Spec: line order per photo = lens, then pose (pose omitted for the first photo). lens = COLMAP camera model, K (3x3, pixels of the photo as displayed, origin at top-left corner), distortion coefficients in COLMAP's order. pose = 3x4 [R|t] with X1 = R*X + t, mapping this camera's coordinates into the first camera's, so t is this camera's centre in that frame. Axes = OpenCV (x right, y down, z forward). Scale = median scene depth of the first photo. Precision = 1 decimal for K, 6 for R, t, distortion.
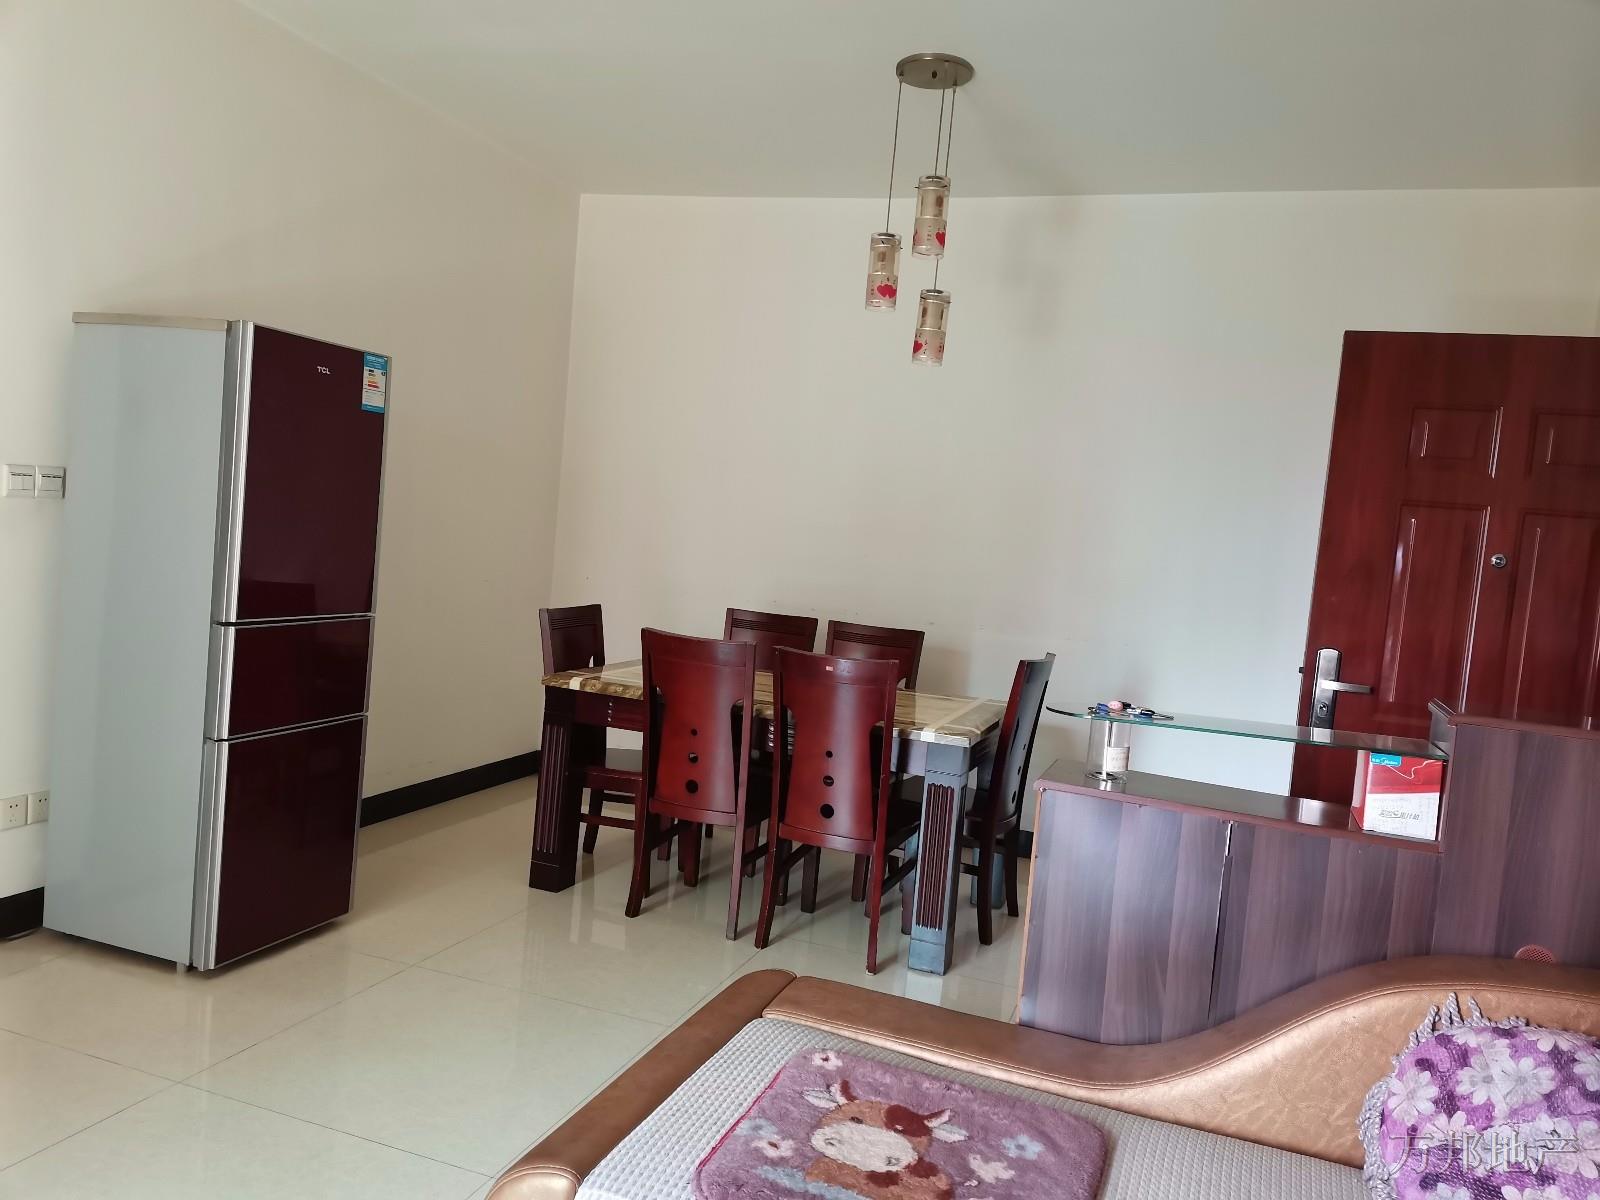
lens RADIAL K [[1207.4, 0, 800.0], [0, 1207.4, 600.0], [0, 0, 1]] dist [0.079187, -0.063579]
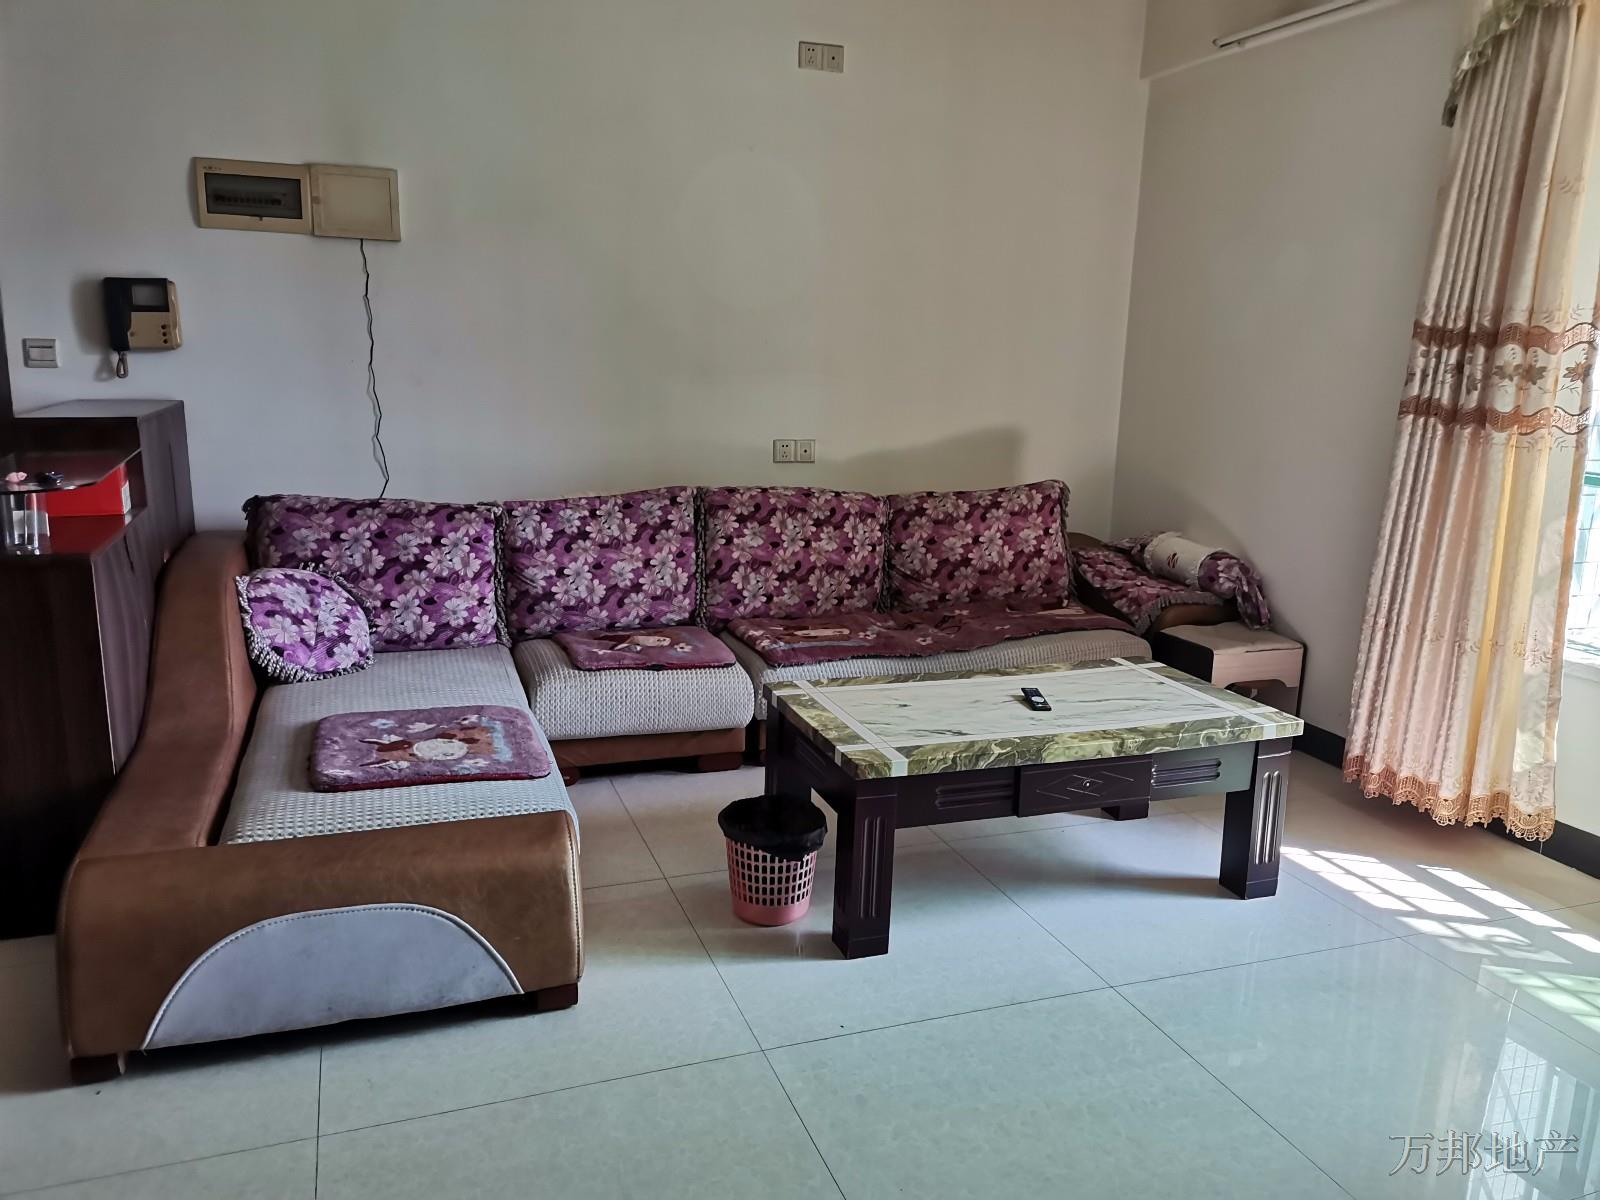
lens RADIAL K [[1207.4, 0, 800.0], [0, 1207.4, 600.0], [0, 0, 1]] dist [0.079187, -0.063579]
pose [[-0.635429, -0.264112, 0.725586, -1.291579], [-0.032346, 0.947964, 0.316730, -0.229804], [-0.771481, 0.177789, -0.610907, 1.547592]]
